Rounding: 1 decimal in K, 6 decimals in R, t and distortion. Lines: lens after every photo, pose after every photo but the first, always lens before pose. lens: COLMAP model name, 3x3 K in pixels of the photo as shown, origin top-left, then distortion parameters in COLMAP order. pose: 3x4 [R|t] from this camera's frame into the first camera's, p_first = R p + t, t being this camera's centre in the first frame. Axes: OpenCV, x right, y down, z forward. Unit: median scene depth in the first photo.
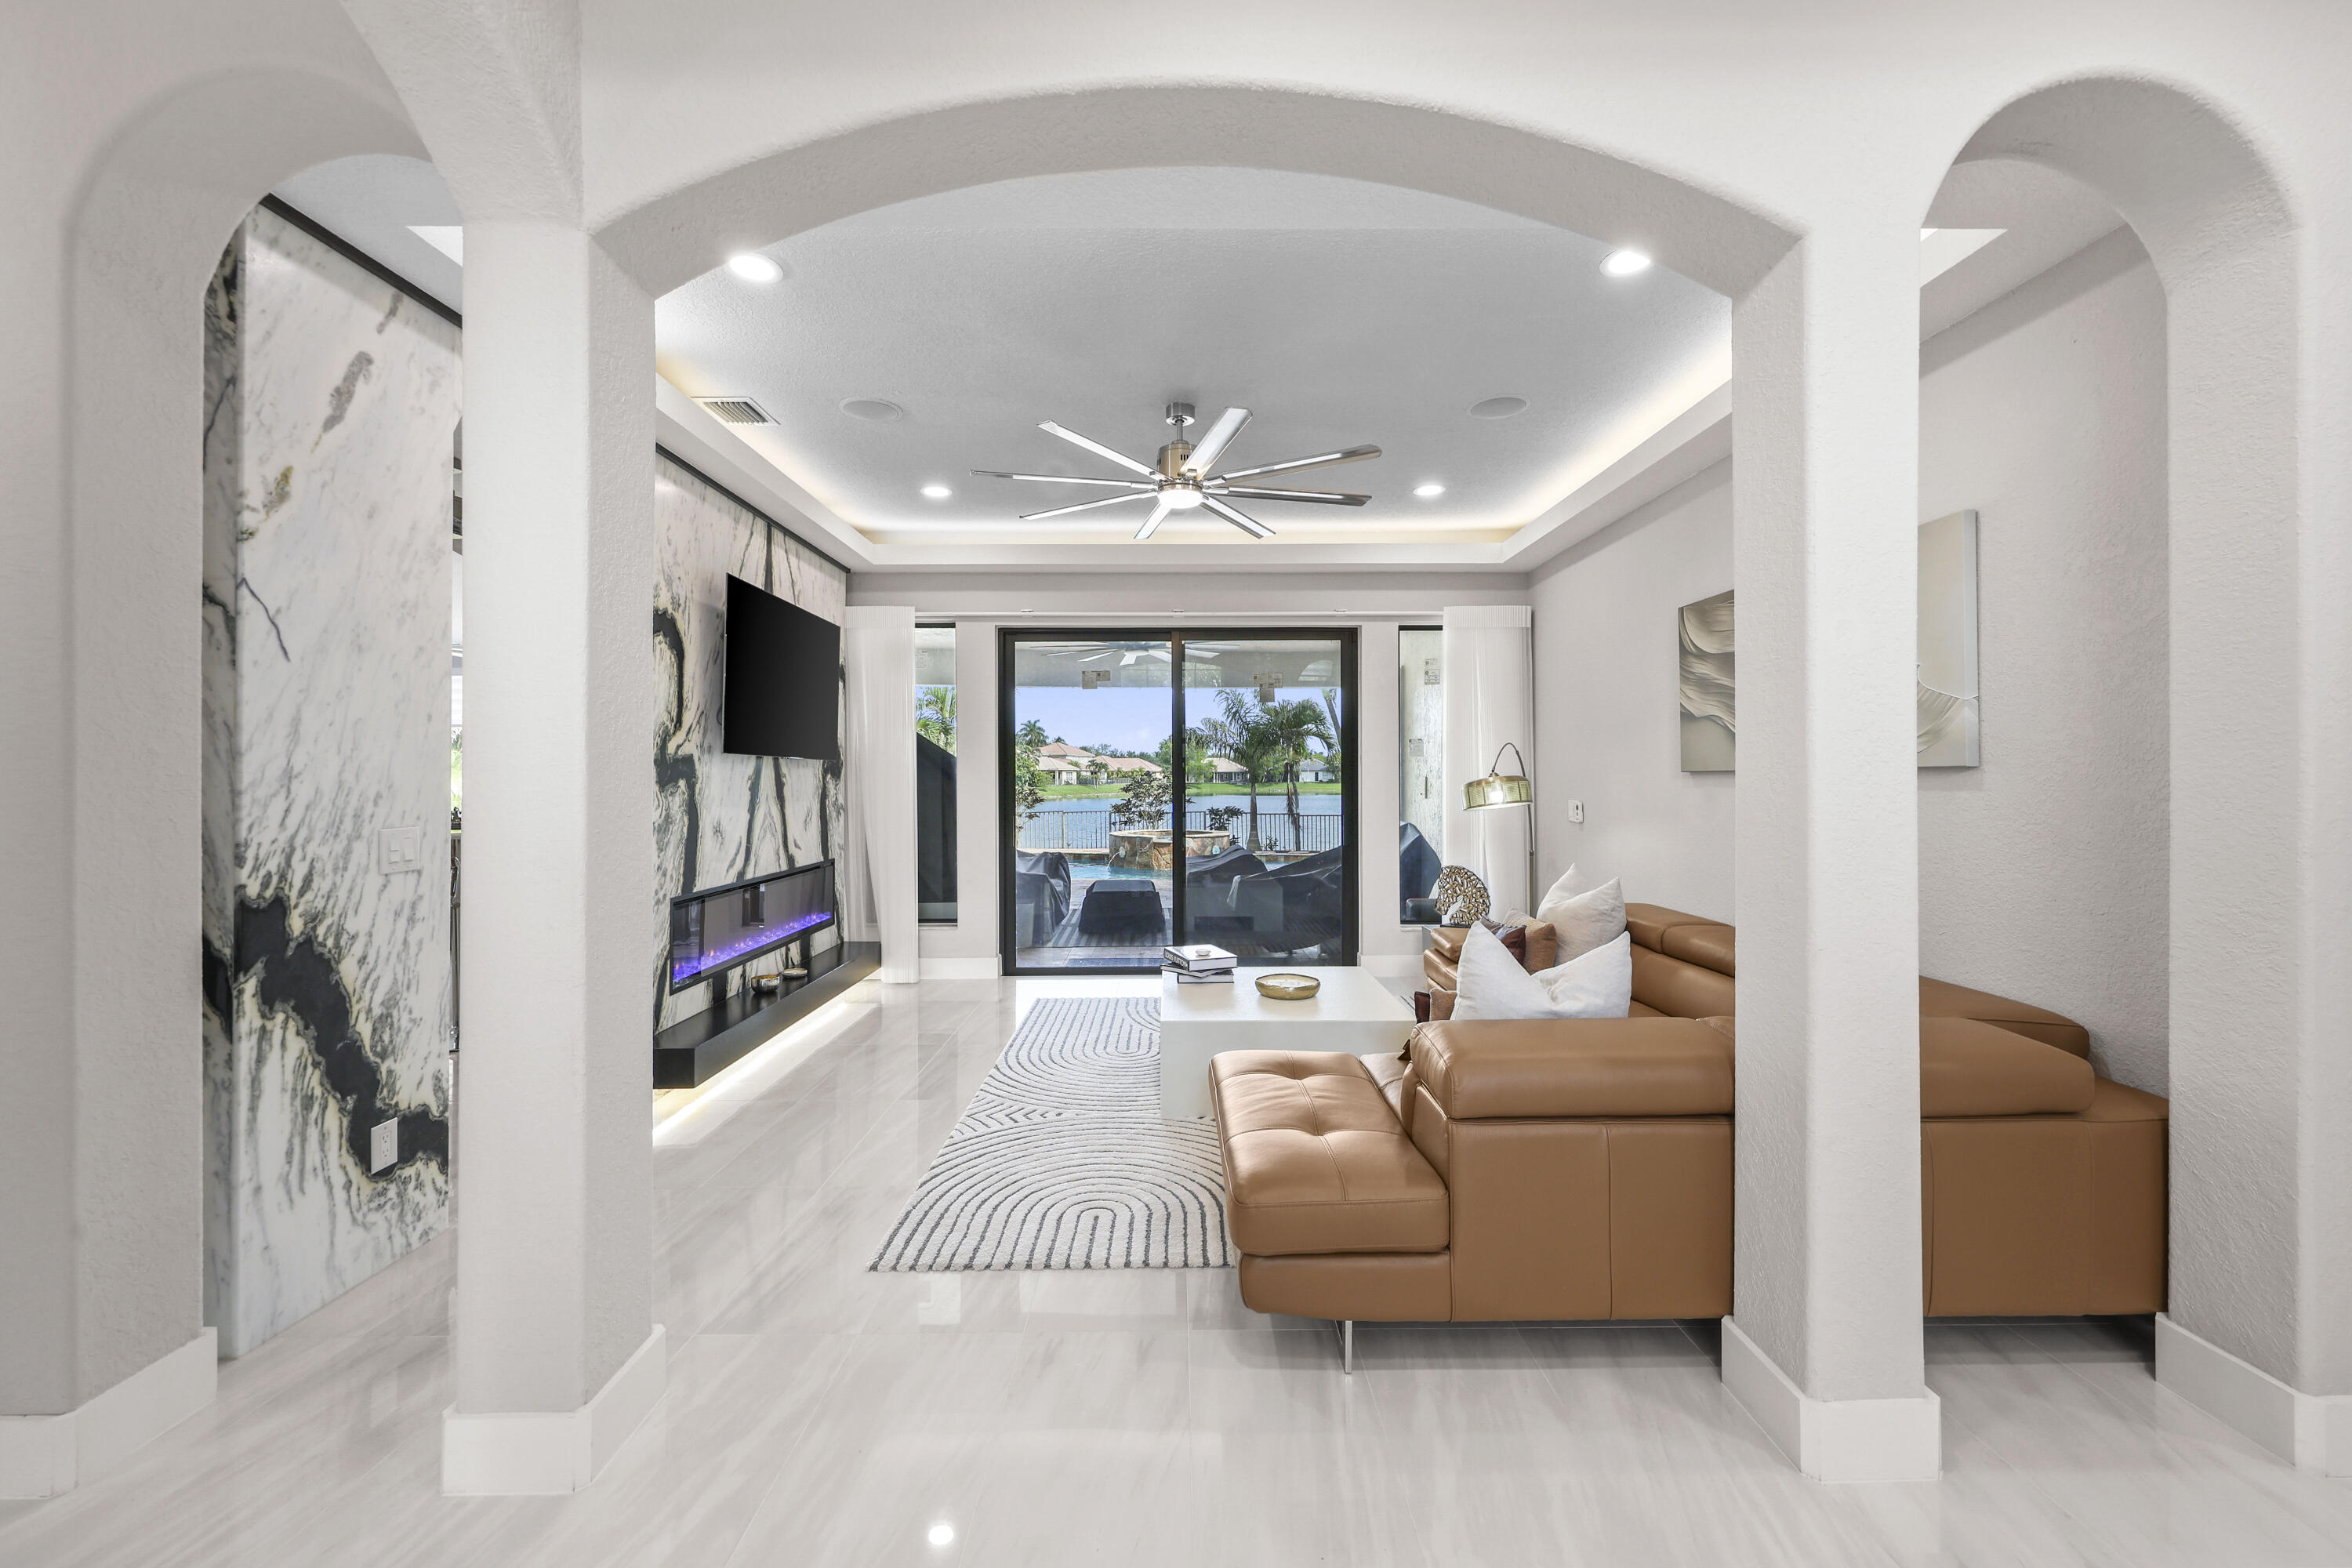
lens RADIAL K [[906.7, 0, 1183.2], [0, 906.7, 780.5], [0, 0, 1]] dist [0.000634, -0.000112]
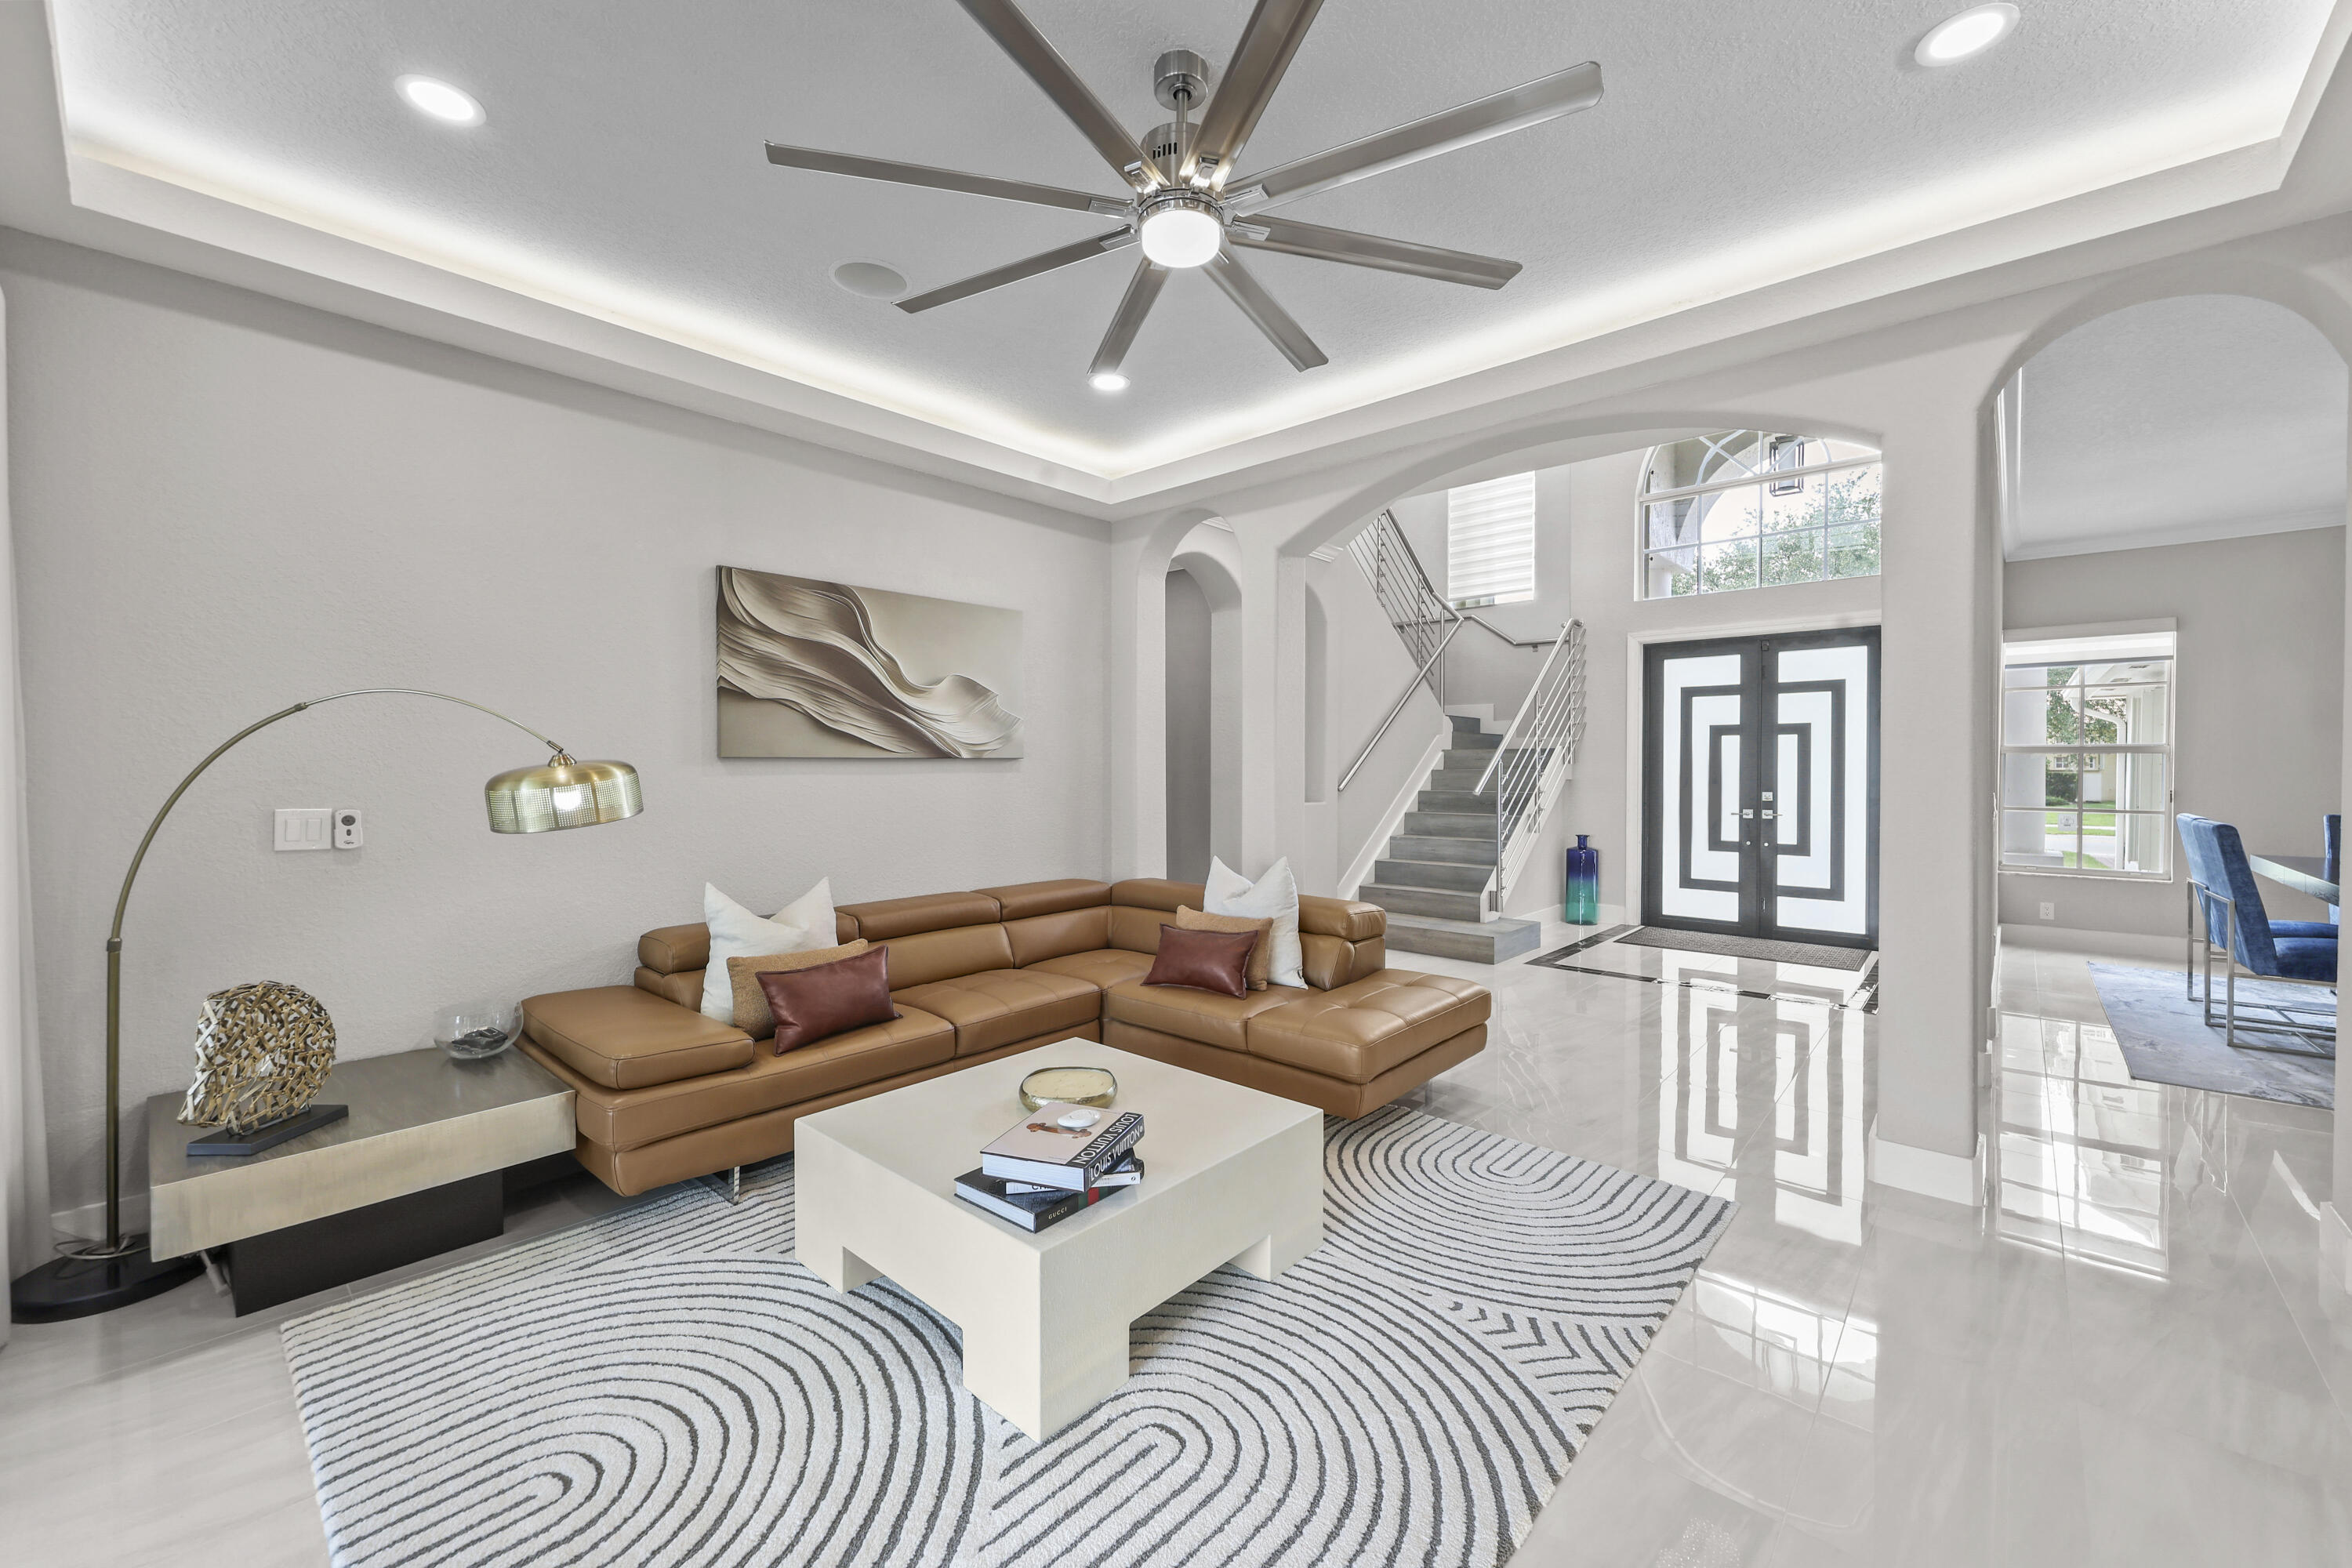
lens RADIAL K [[906.7, 0, 1169.5], [0, 906.7, 776.5], [0, 0, 1]] dist [0.000634, -0.000112]
pose [[-0.727683, -0.006549, 0.685883, -0.578128], [0.001613, 0.999935, 0.011259, 0.000426], [-0.685912, 0.009300, -0.727625, 2.194087]]
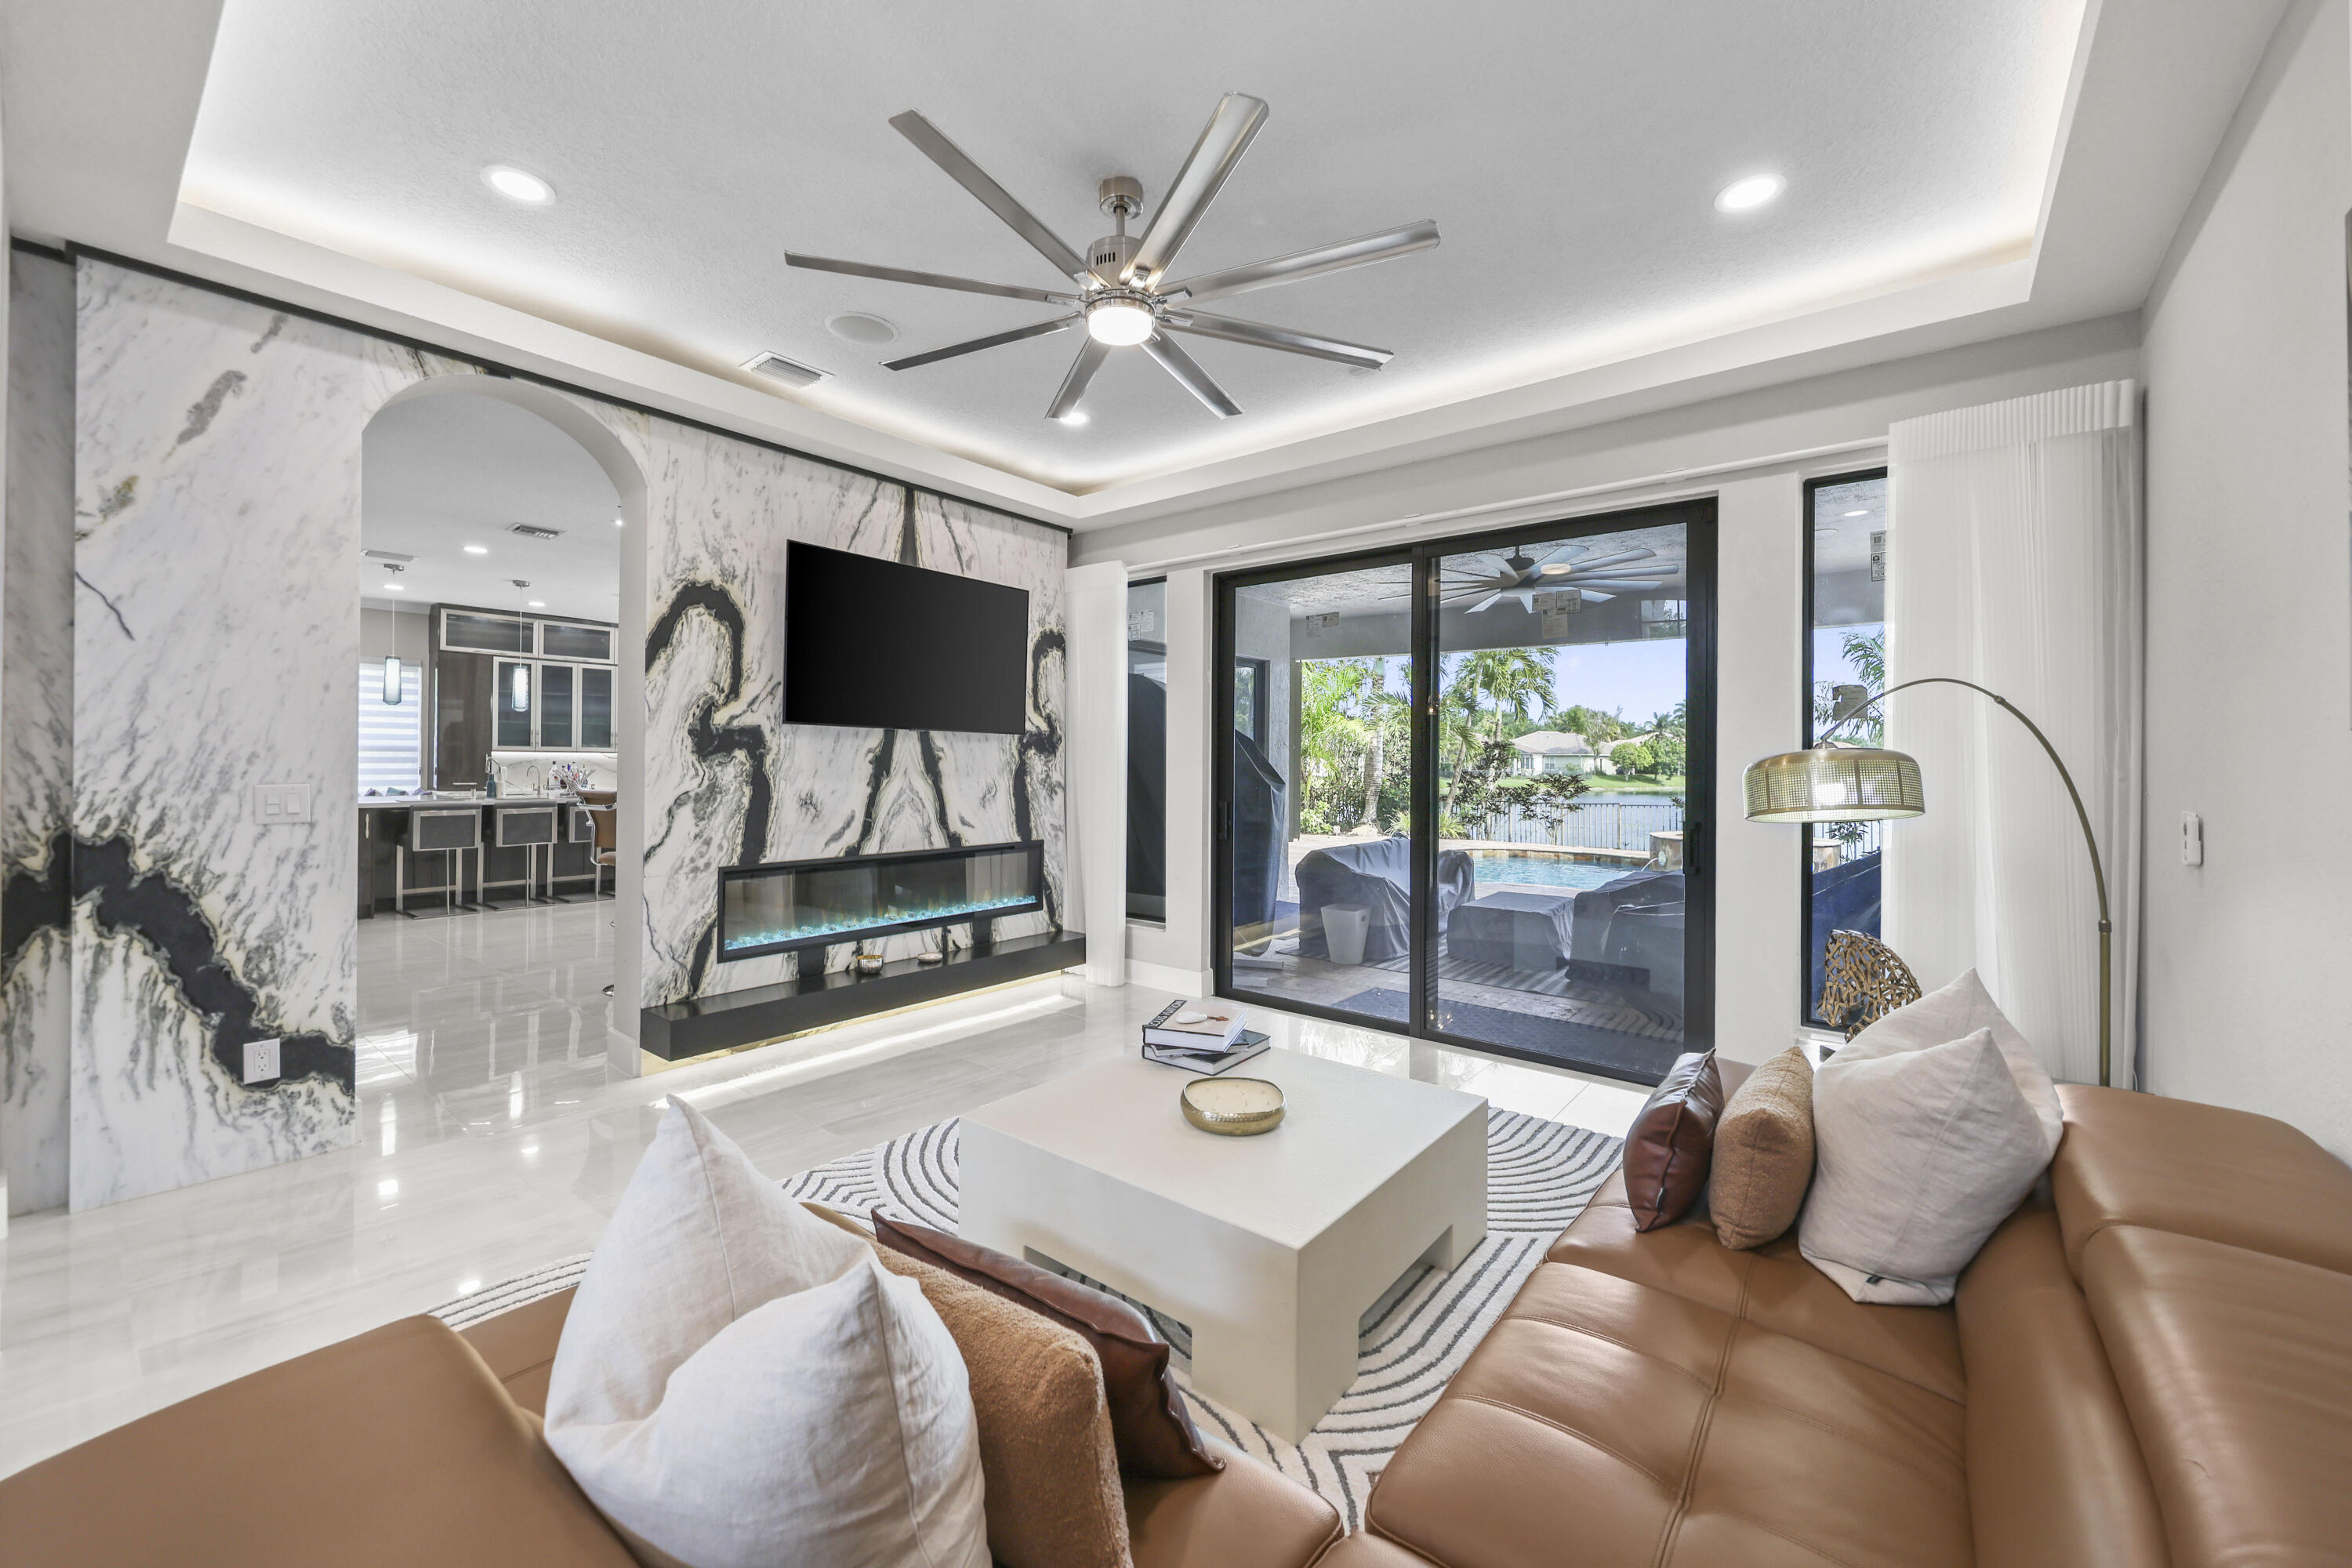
lens RADIAL K [[906.7, 0, 1168.9], [0, 906.7, 762.5], [0, 0, 1]] dist [0.000634, -0.000112]
pose [[0.772770, 0.009032, -0.634622, 0.701160], [-0.012203, 0.999925, -0.000627, 0.011672], [0.634569, 0.008229, 0.772822, 0.806514]]
